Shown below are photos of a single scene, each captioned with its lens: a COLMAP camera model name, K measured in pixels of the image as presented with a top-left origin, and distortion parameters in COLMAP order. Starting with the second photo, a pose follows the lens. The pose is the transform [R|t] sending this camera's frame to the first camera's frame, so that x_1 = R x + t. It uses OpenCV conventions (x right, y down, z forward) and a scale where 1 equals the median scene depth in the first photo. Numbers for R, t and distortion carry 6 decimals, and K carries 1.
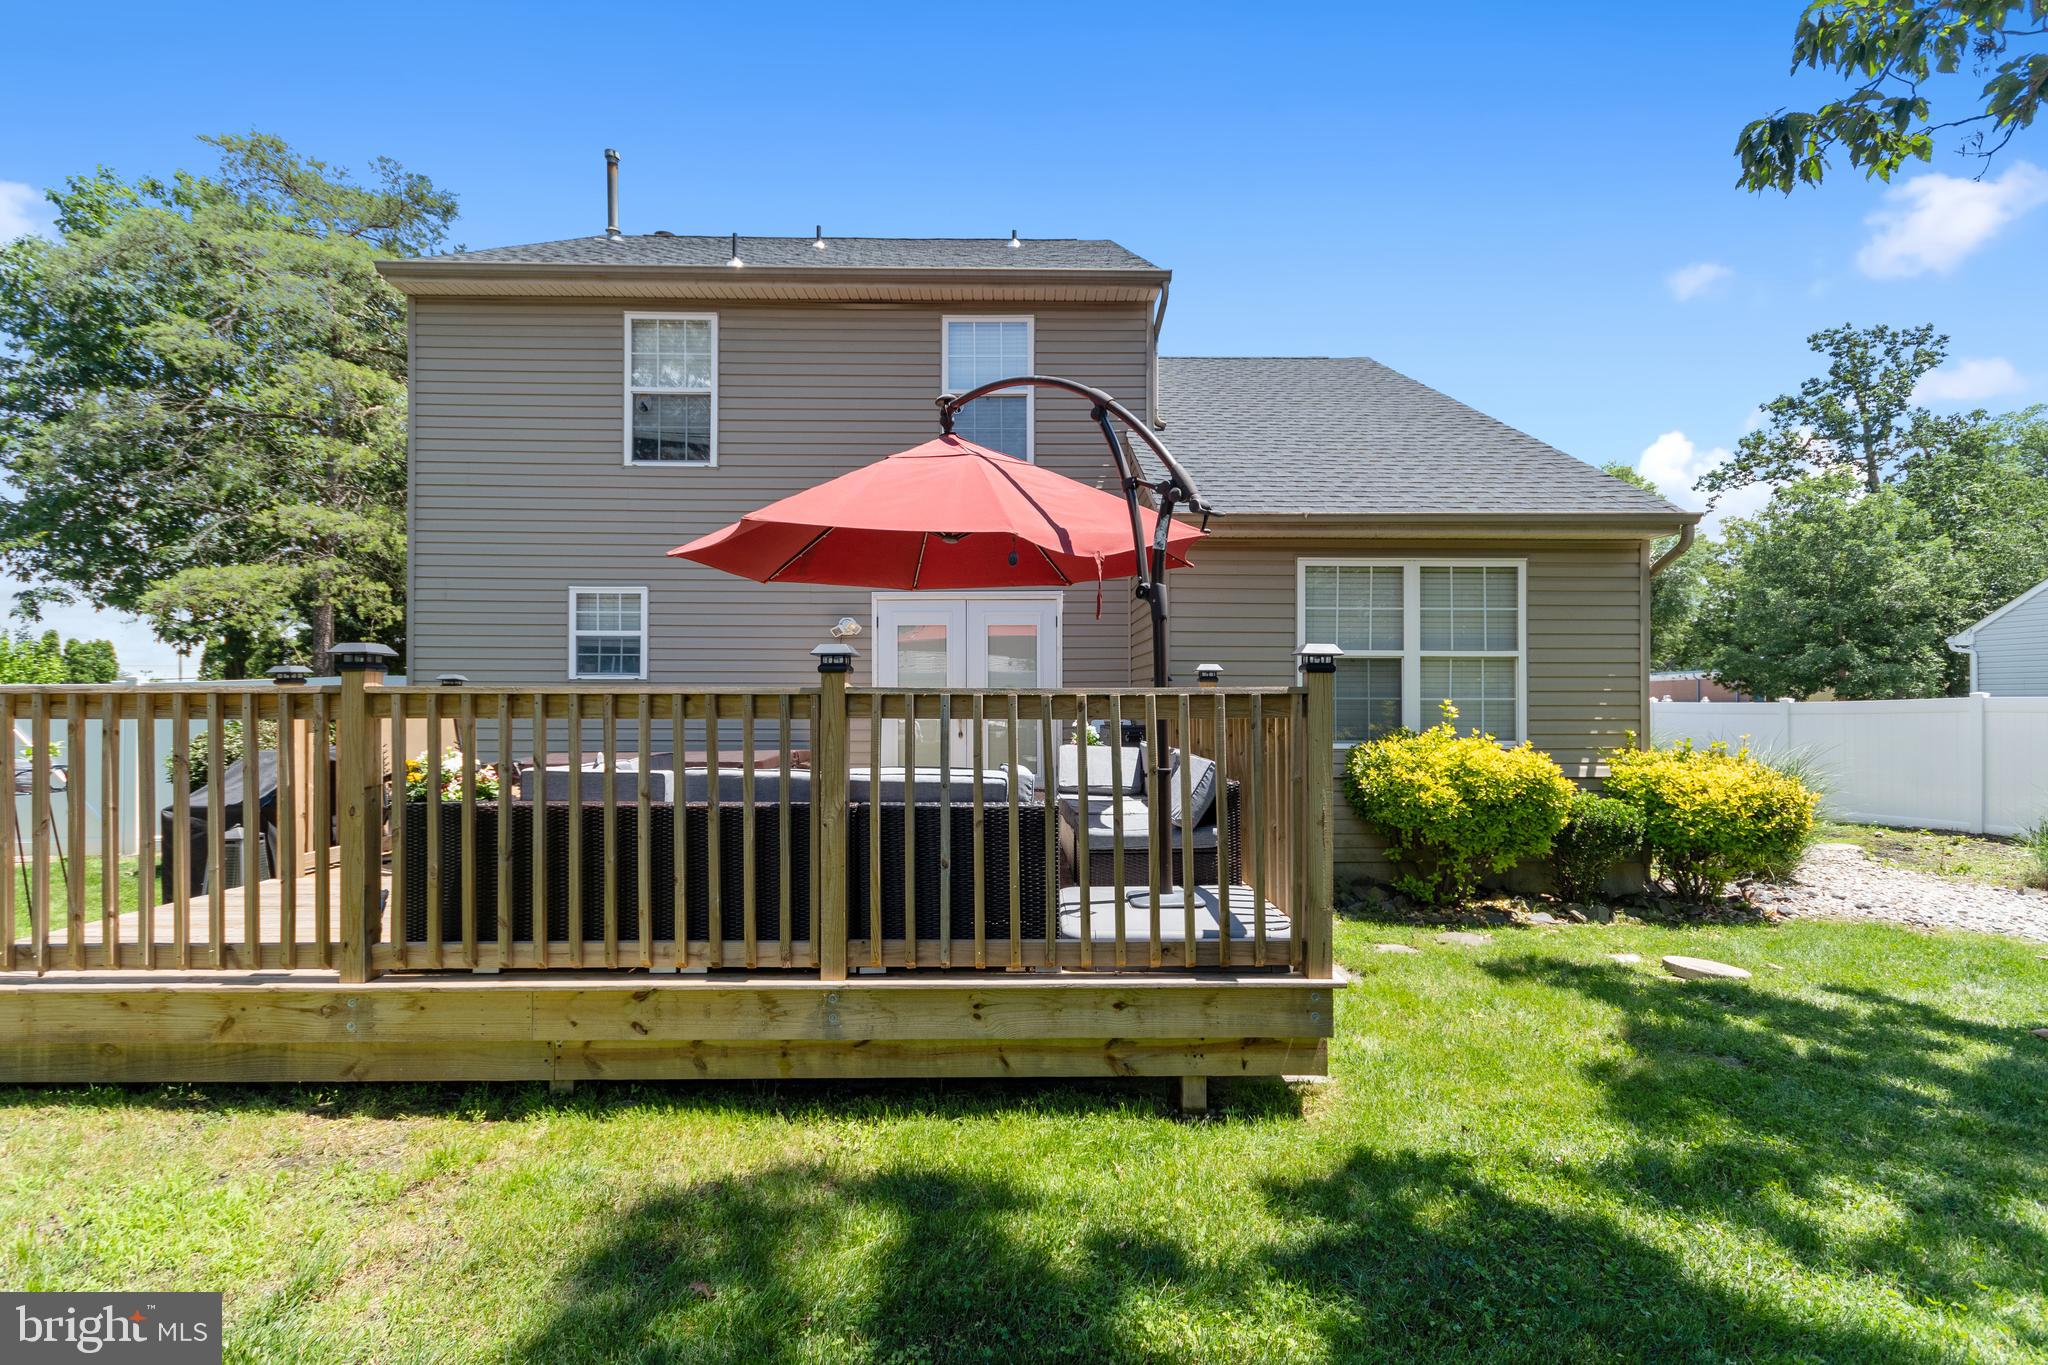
lens RADIAL K [[902.1, 0, 1026.9], [0, 902.1, 692.2], [0, 0, 1]] dist [0.003555, 0.001512]
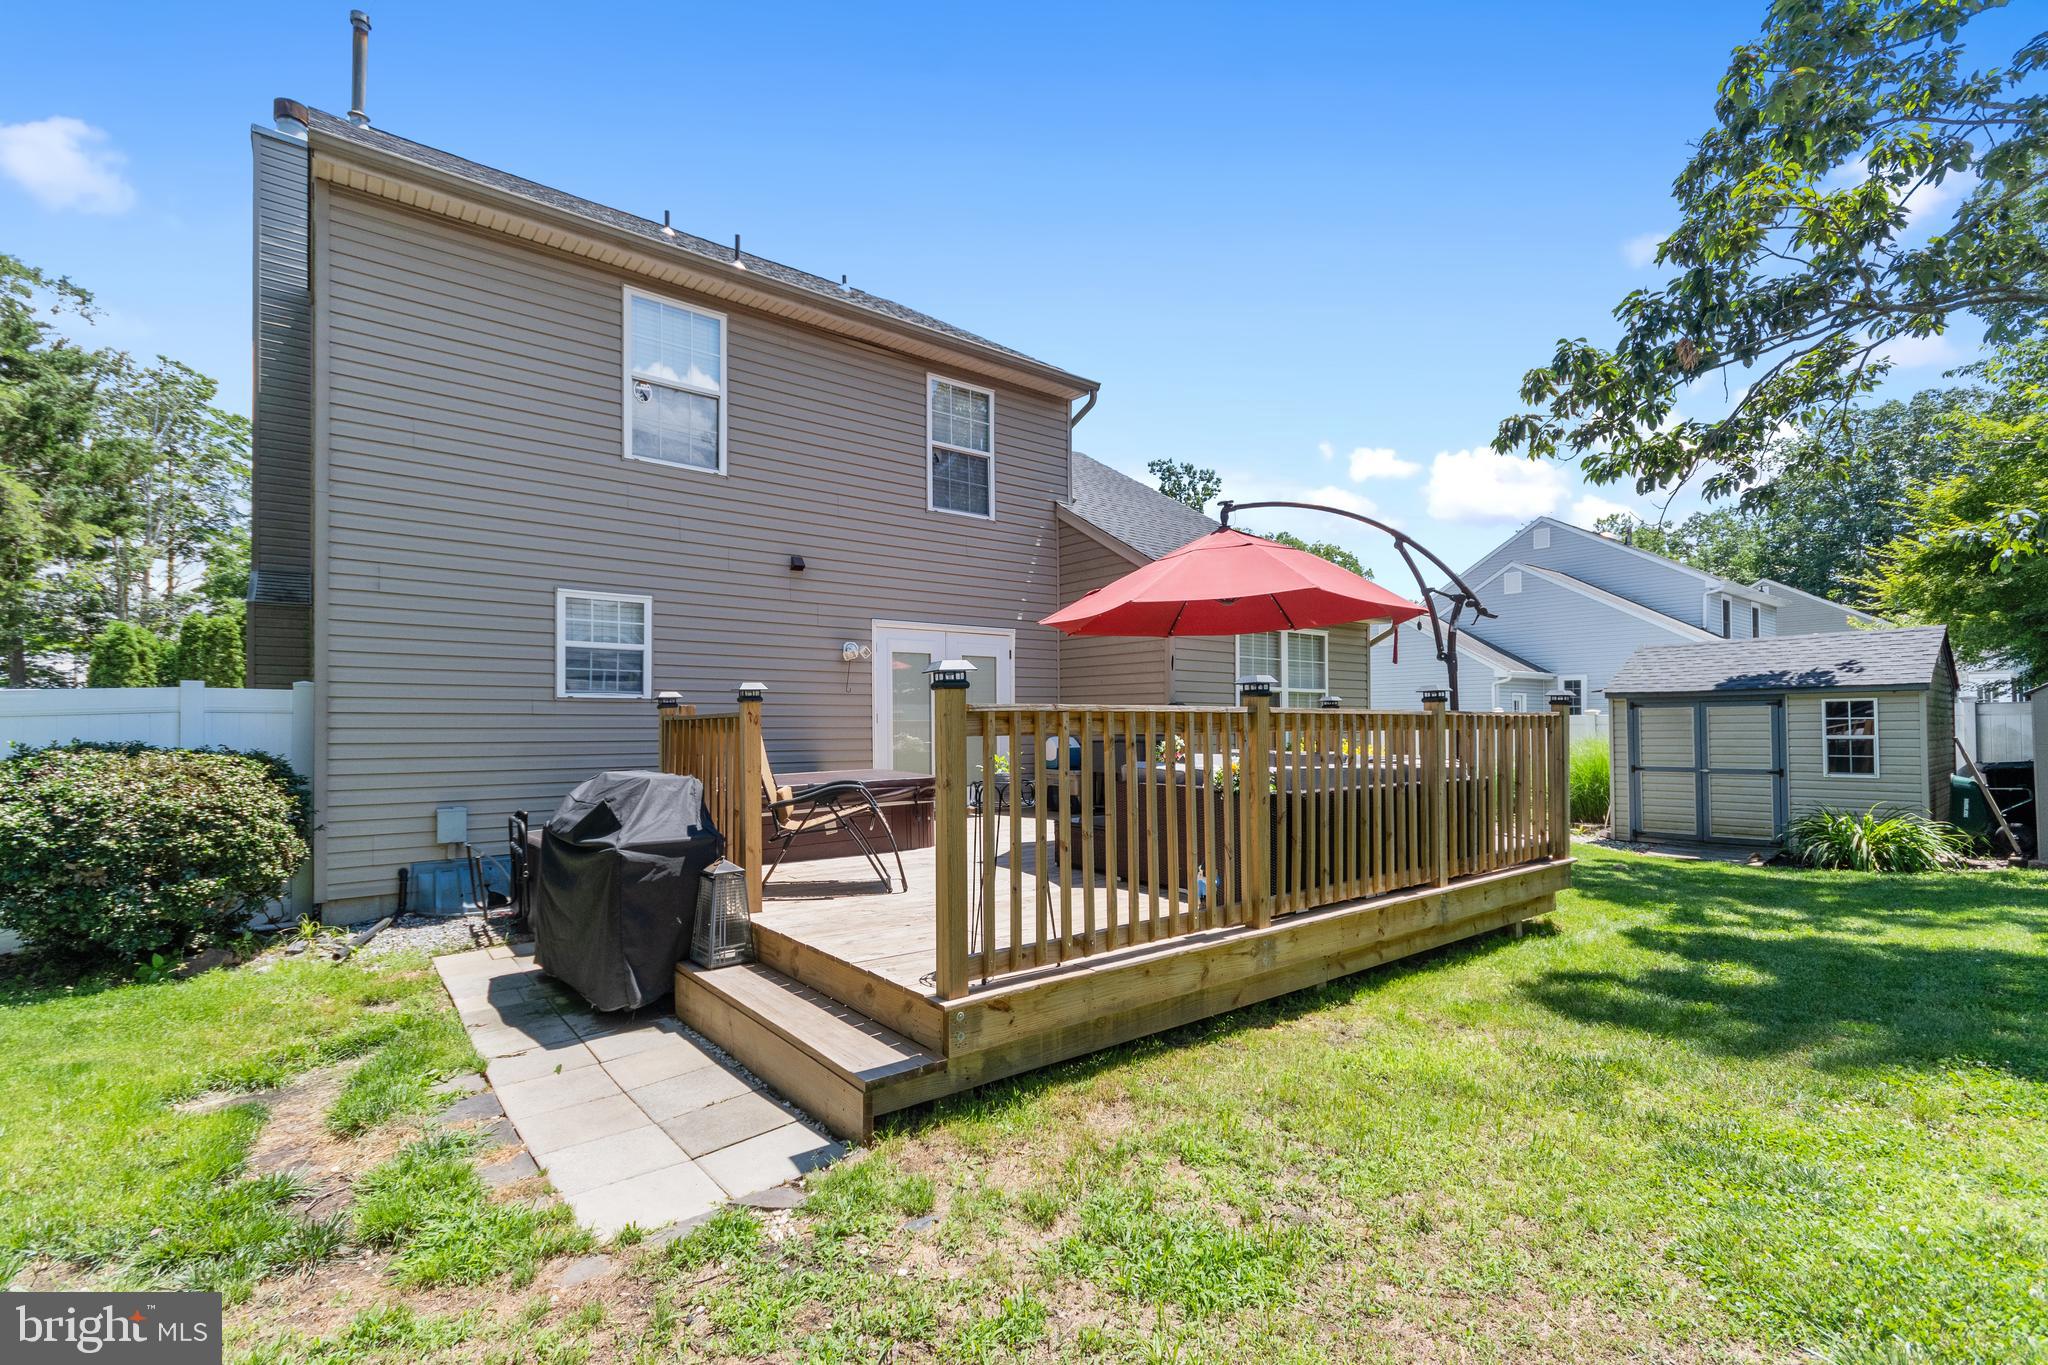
lens RADIAL K [[902.1, 0, 1021.2], [0, 902.1, 711.7], [0, 0, 1]] dist [0.003555, 0.001512]
pose [[0.789322, 0.003026, 0.613972, -0.852467], [-0.001815, 0.999995, -0.002595, 0.000869], [-0.613977, 0.000934, 0.789323, 0.072601]]
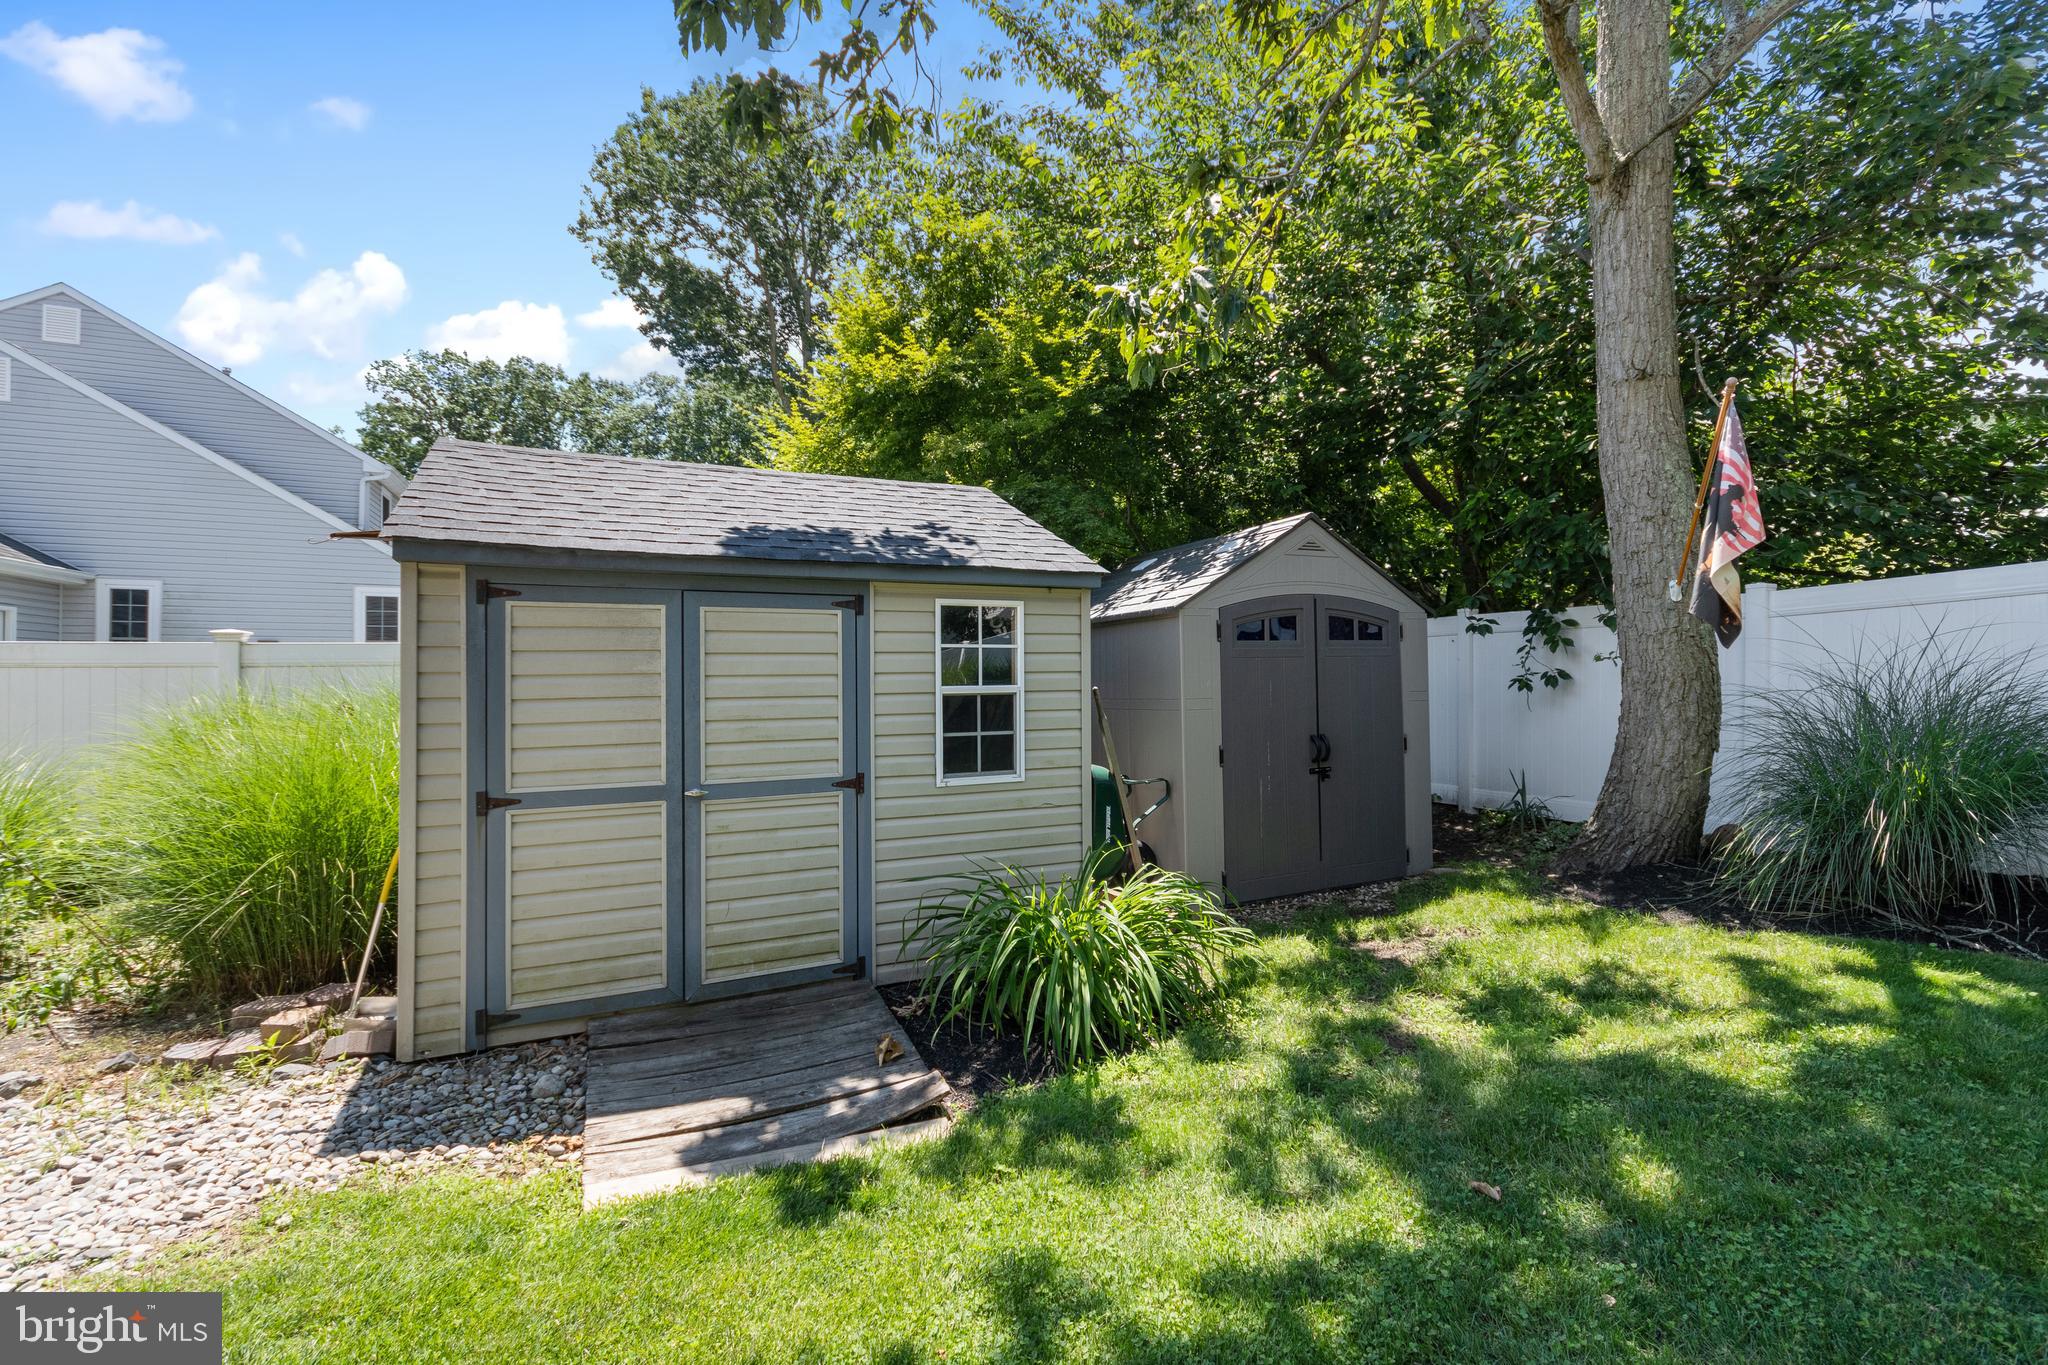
lens RADIAL K [[902.1, 0, 1003.4], [0, 902.1, 675.8], [0, 0, 1]] dist [0.003555, 0.001512]
pose [[-0.408632, -0.009075, 0.912654, 0.560418], [-0.014690, 0.999886, 0.003365, 0.024627], [-0.912581, -0.012032, -0.408719, 0.664572]]
